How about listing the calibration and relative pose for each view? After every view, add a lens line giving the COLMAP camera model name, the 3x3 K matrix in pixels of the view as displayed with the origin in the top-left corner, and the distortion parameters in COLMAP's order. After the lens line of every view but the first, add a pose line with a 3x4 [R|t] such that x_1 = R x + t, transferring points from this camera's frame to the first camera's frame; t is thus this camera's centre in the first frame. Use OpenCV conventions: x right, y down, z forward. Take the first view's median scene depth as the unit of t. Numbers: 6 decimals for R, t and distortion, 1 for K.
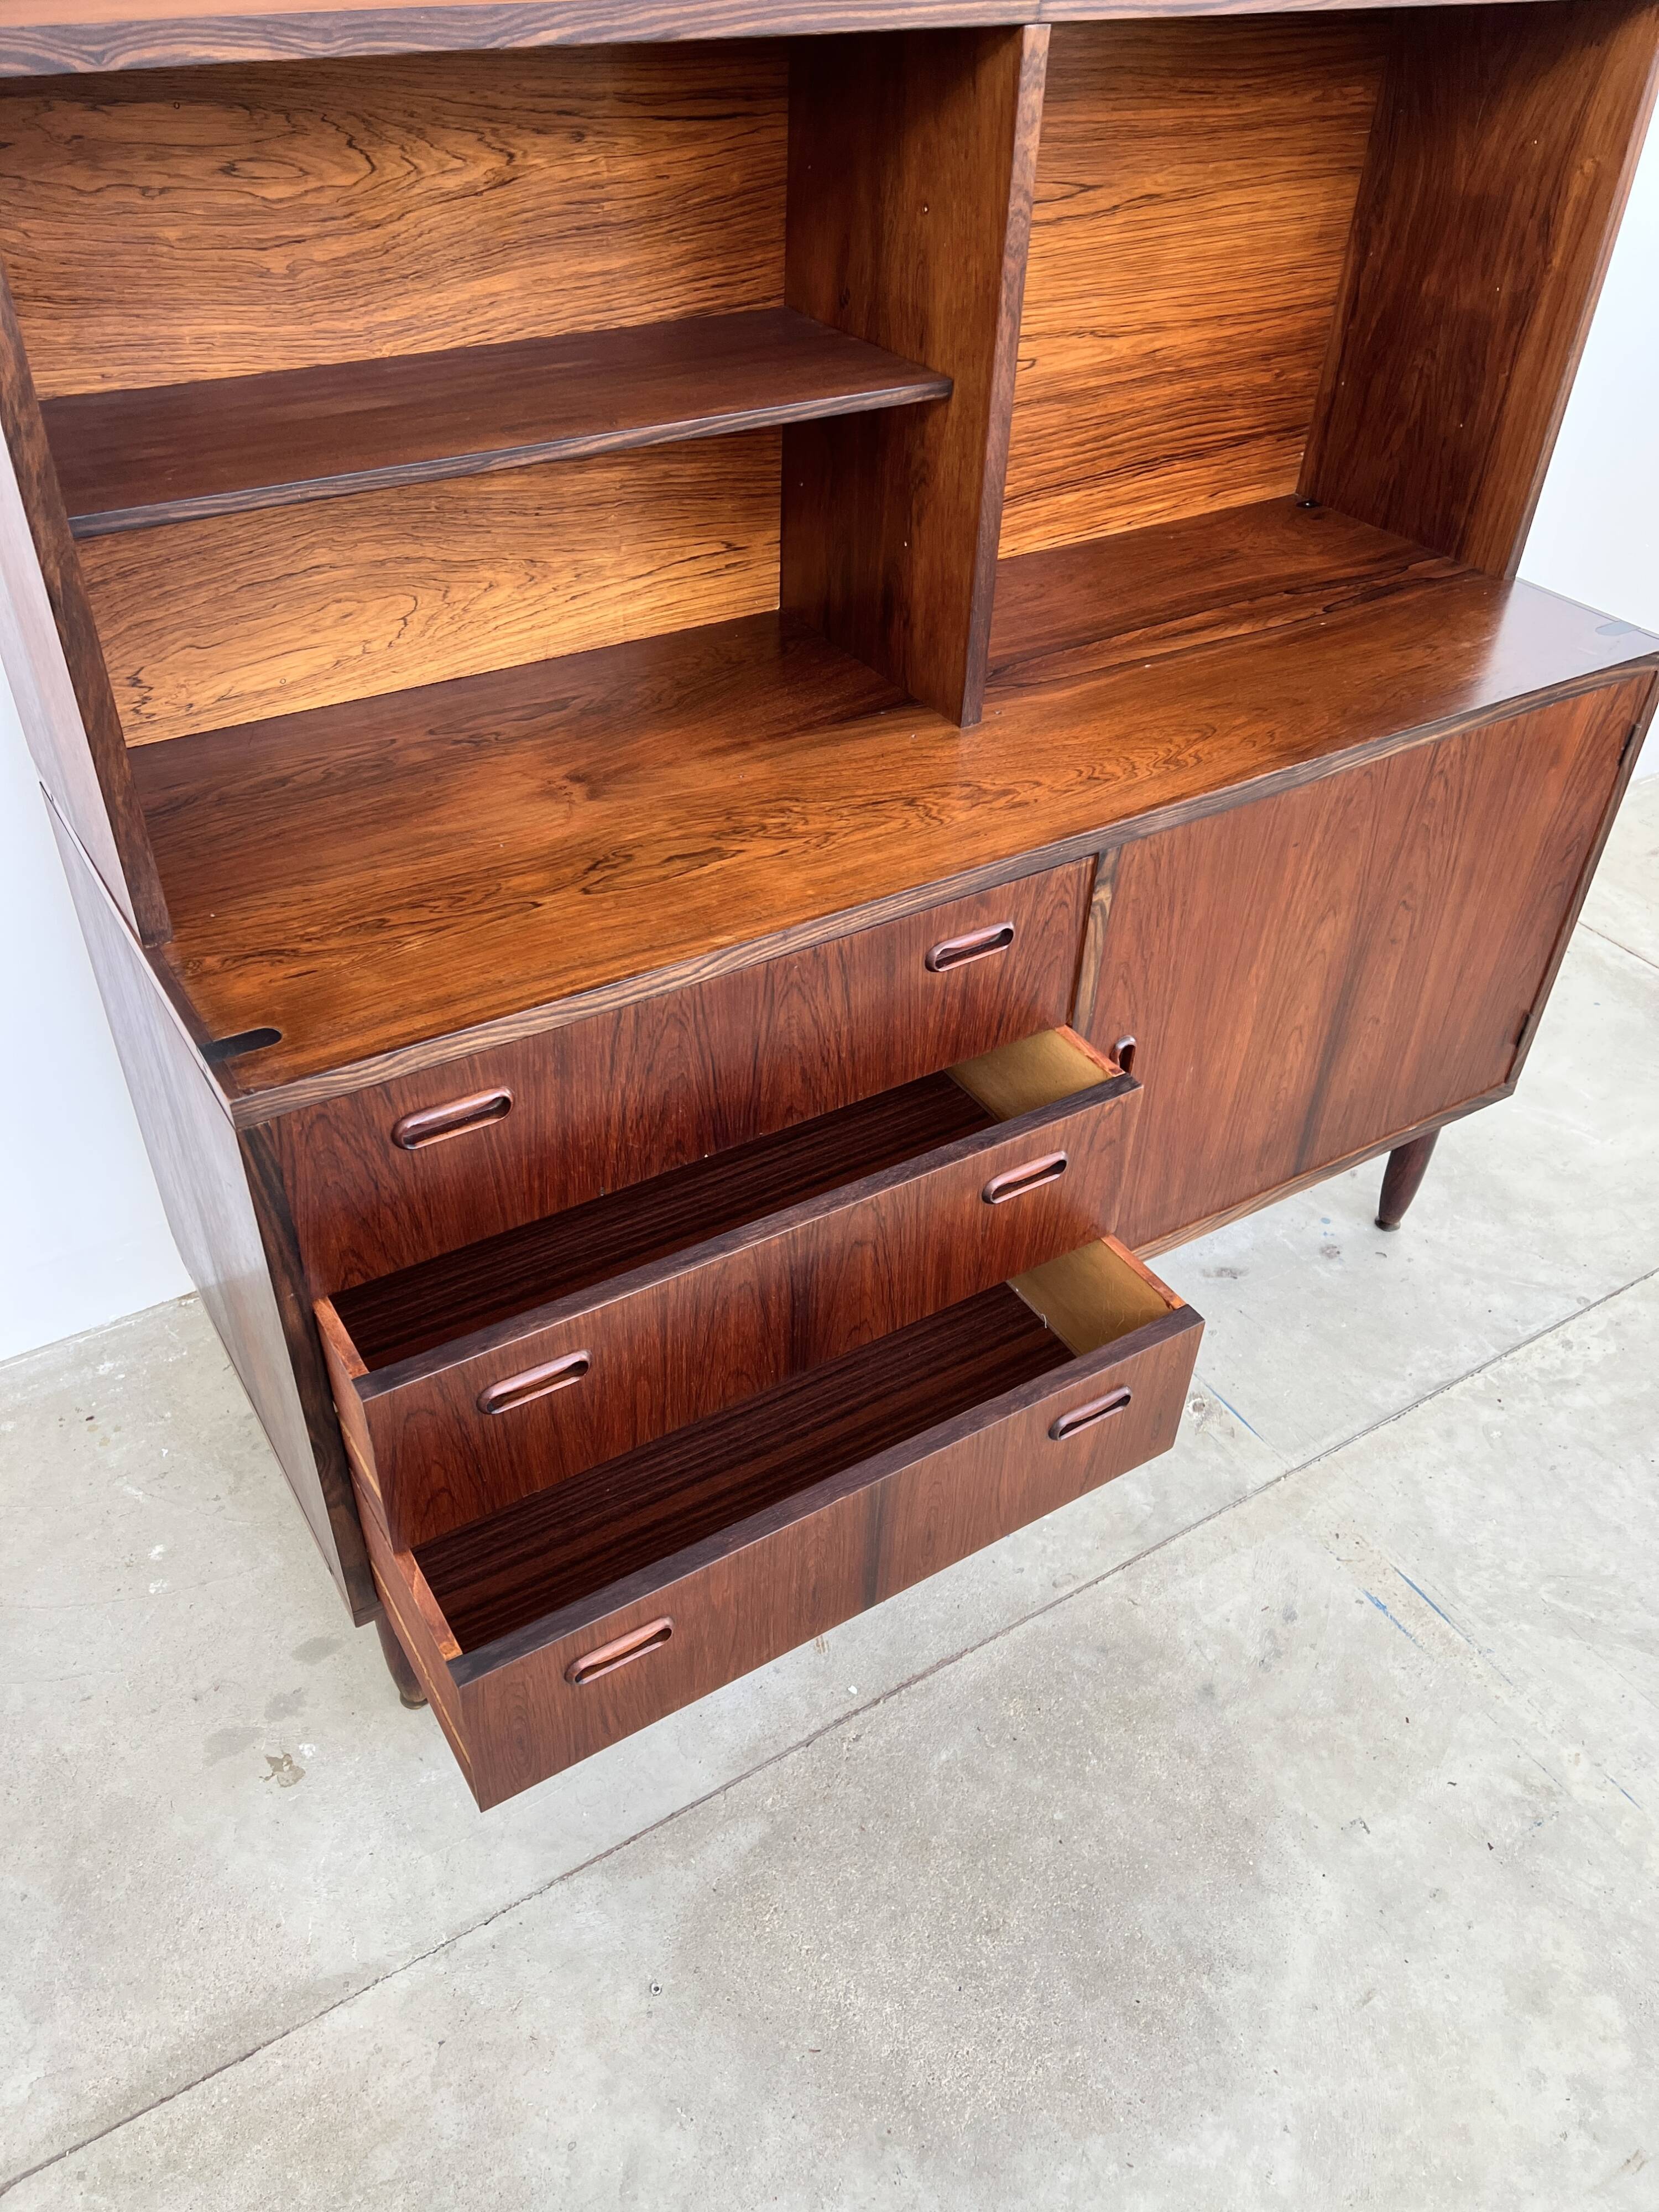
lens RADIAL K [[1675.6, 0, 814.8], [0, 1675.6, 1129.8], [0, 0, 1]] dist [0.056652, -0.065674]
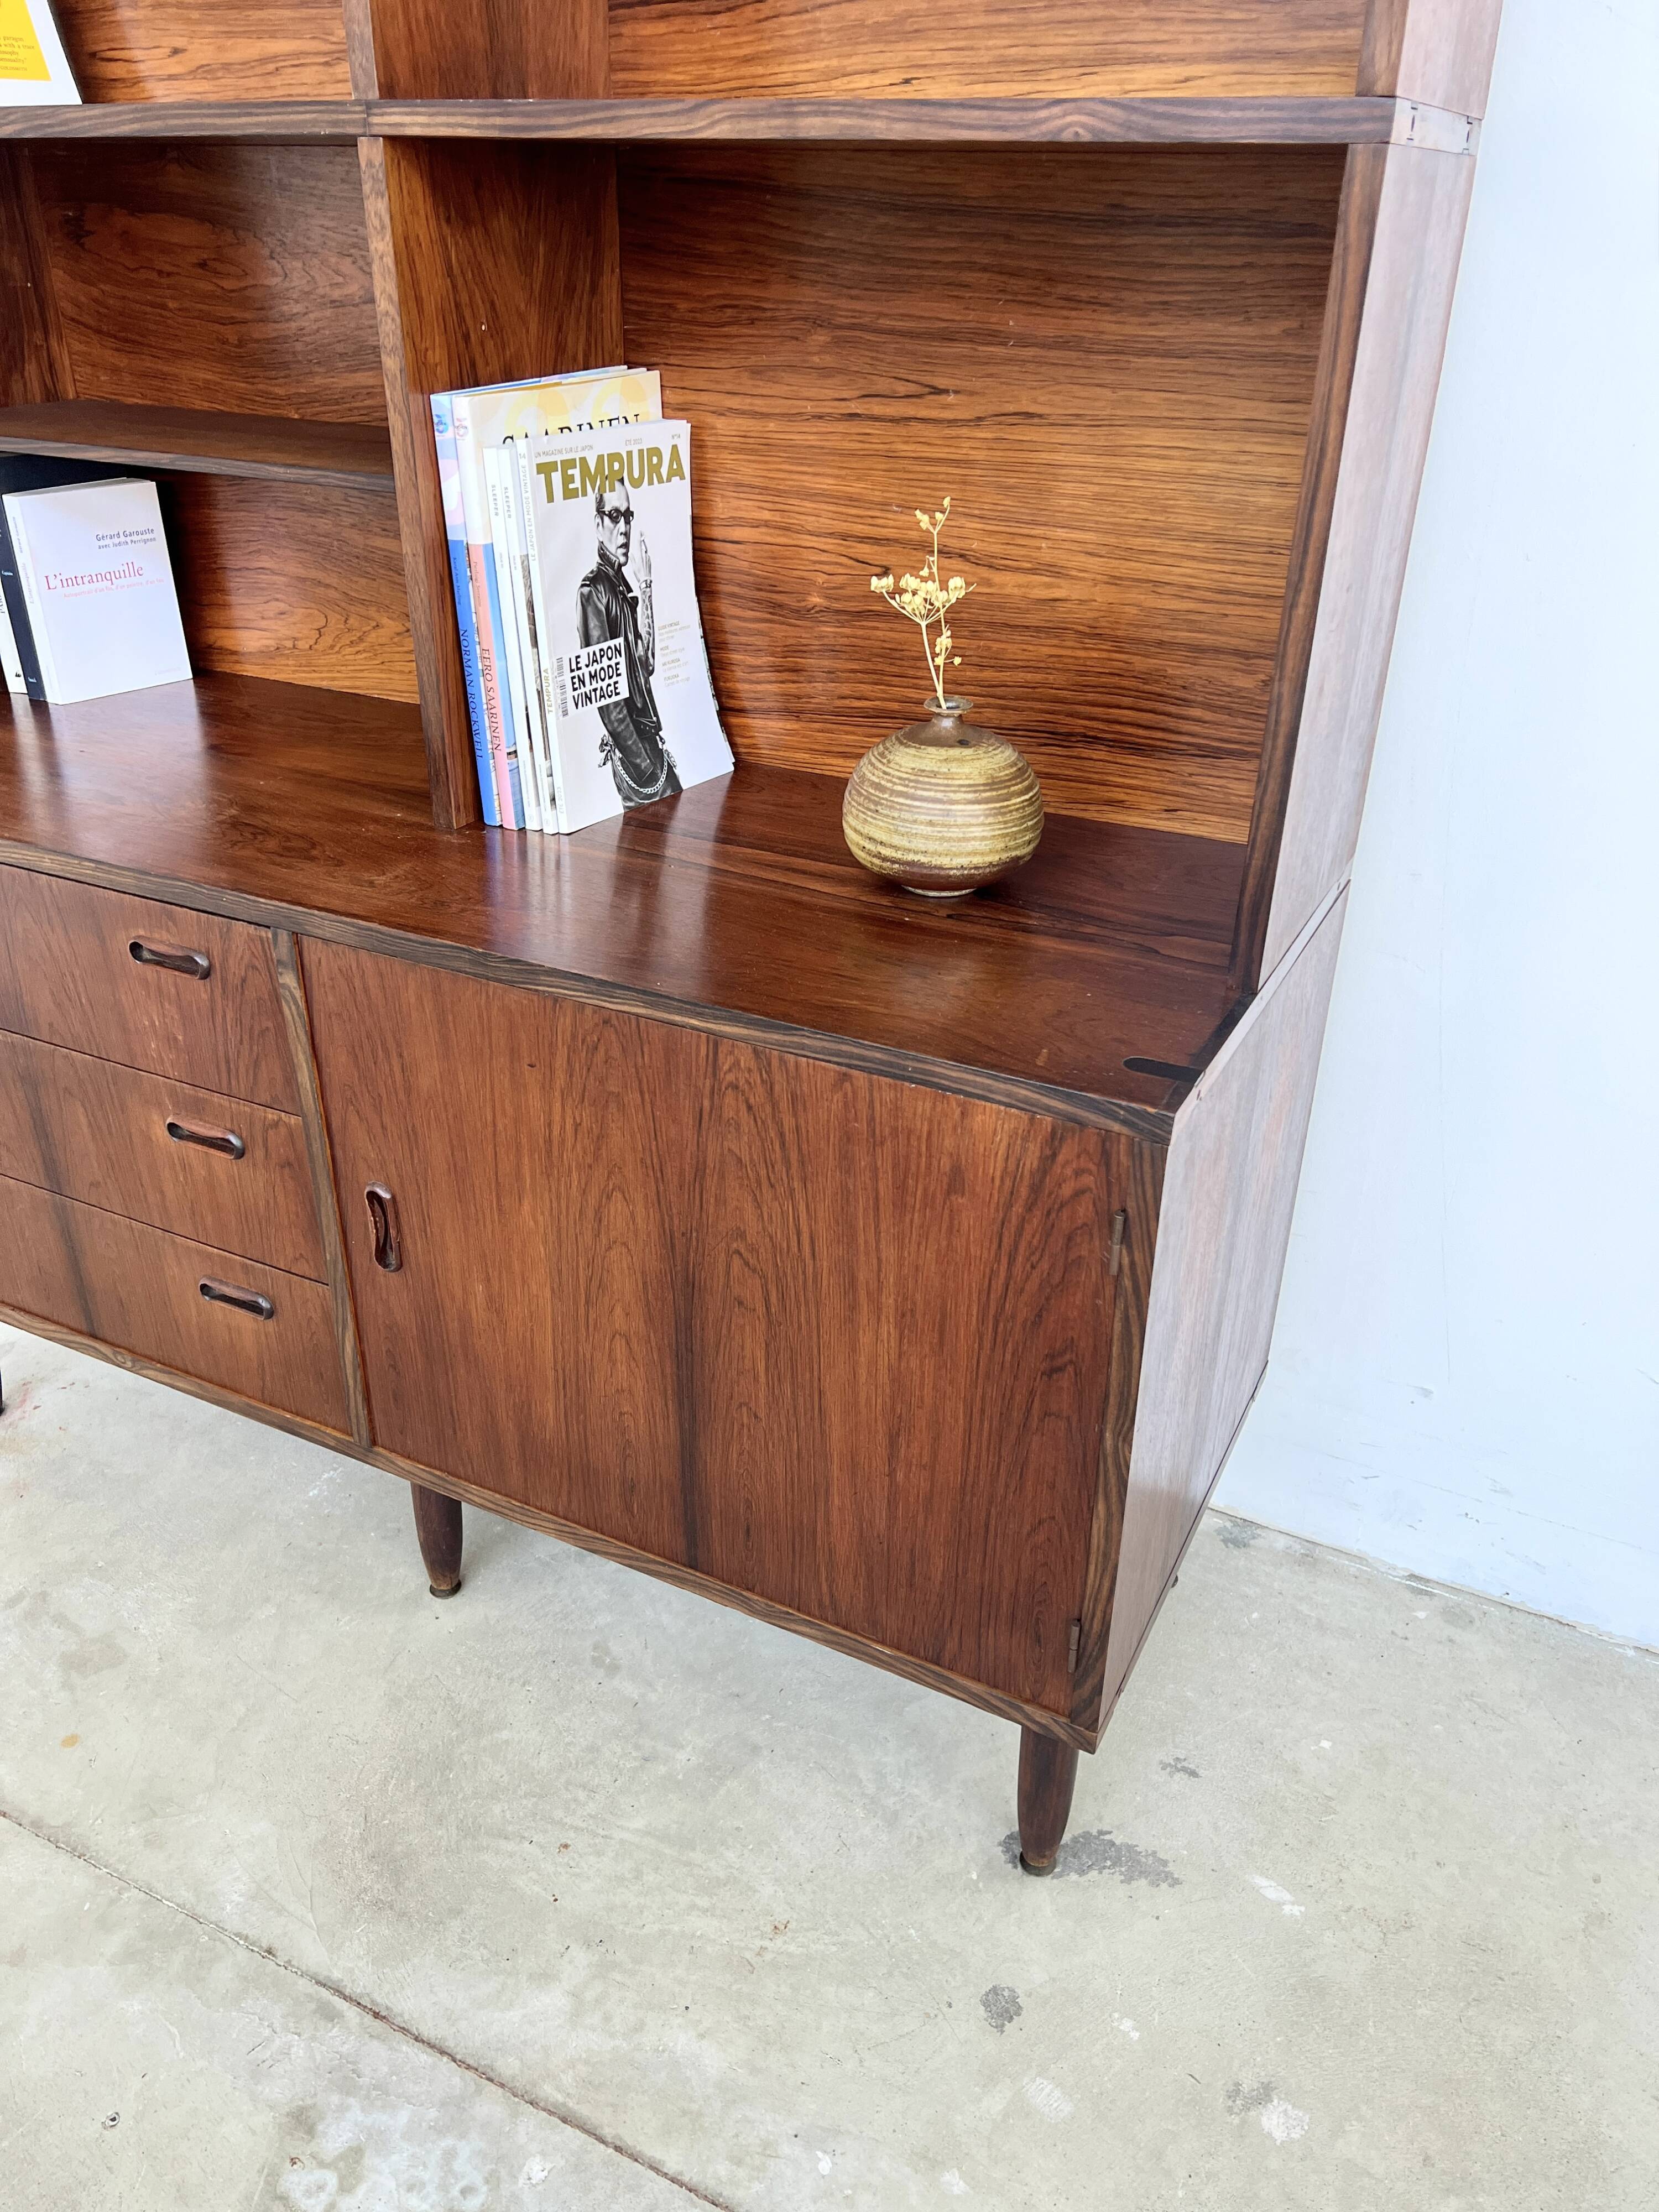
lens RADIAL K [[1675.6, 0, 833.9], [0, 1675.6, 1108.0], [0, 0, 1]] dist [0.056652, -0.065674]
pose [[0.515212, 0.391474, -0.762433, 1.032046], [-0.541960, 0.837962, 0.064026, -0.292281], [0.663954, 0.380221, 0.643892, 0.584231]]
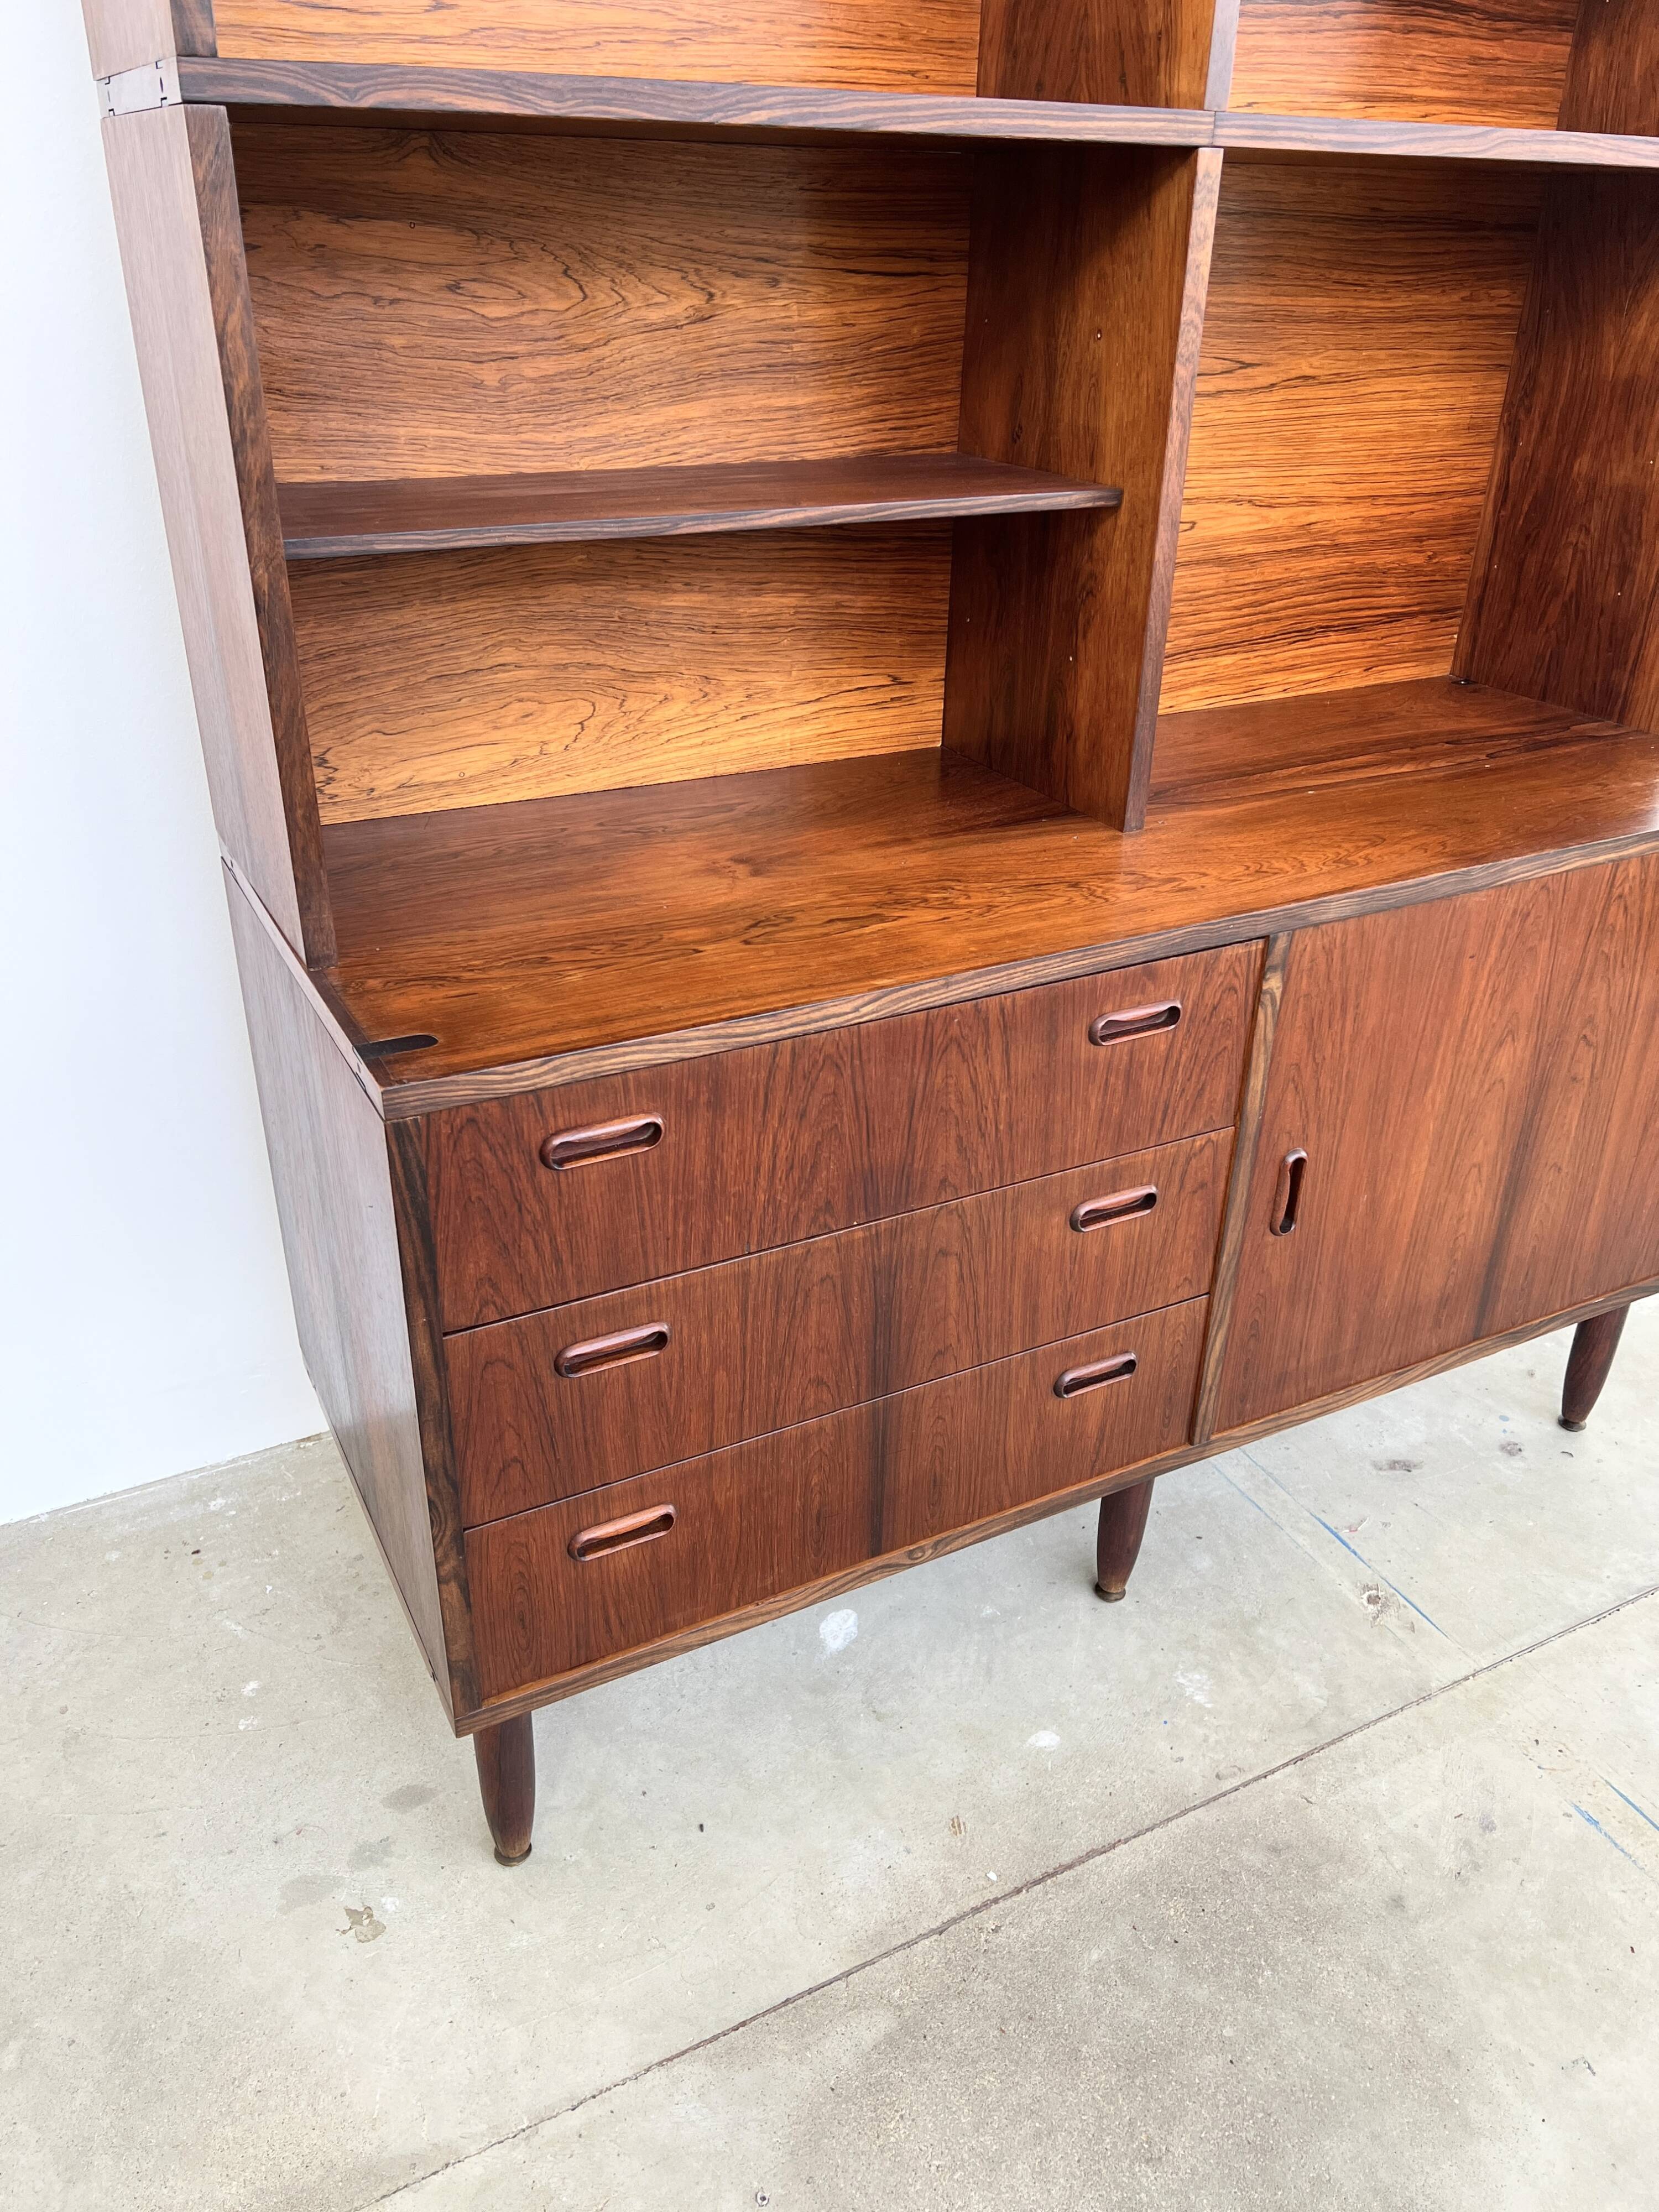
lens RADIAL K [[1675.6, 0, 830.4], [0, 1675.6, 1125.0], [0, 0, 1]] dist [0.056652, -0.065674]
pose [[0.997413, 0.027058, -0.066599, -0.015587], [-0.039154, 0.981460, -0.187625, 0.126007], [0.060288, 0.189747, 0.979980, 0.045280]]
